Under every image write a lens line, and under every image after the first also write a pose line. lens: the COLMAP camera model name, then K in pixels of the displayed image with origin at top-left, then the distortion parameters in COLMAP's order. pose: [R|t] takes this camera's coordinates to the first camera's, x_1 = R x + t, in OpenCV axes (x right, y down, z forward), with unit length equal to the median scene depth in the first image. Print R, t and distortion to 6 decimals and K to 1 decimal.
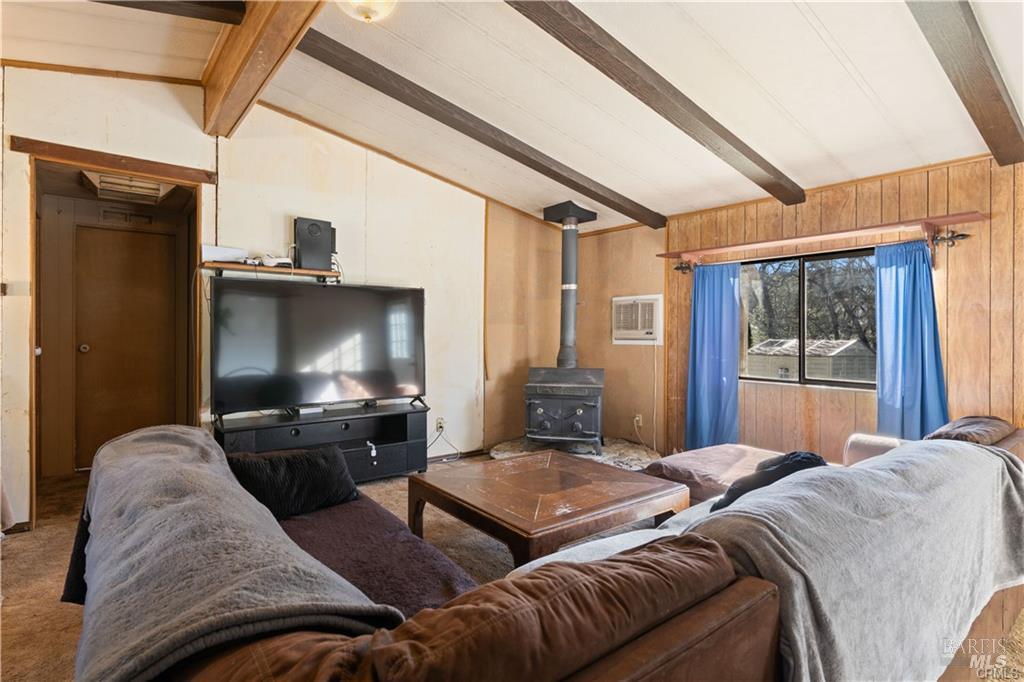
lens RADIAL K [[528.5, 0, 510.2], [0, 528.5, 330.5], [0, 0, 1]] dist [0.000904, -0.000092]
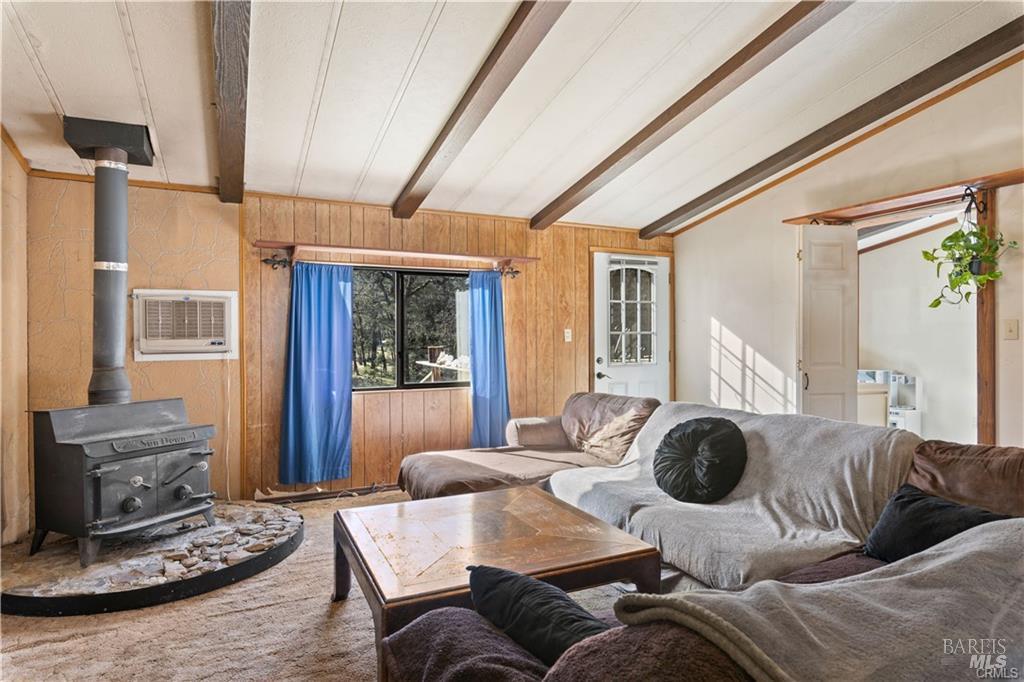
lens RADIAL K [[575.4, 0, 512.0], [0, 575.4, 341.0], [0, 0, 1]] dist [0.002054, 0.000116]
pose [[0.216174, -0.008164, 0.976321, -0.468995], [0.003306, 0.999965, 0.007630, -0.003155], [-0.976349, 0.001578, 0.216194, 0.477587]]
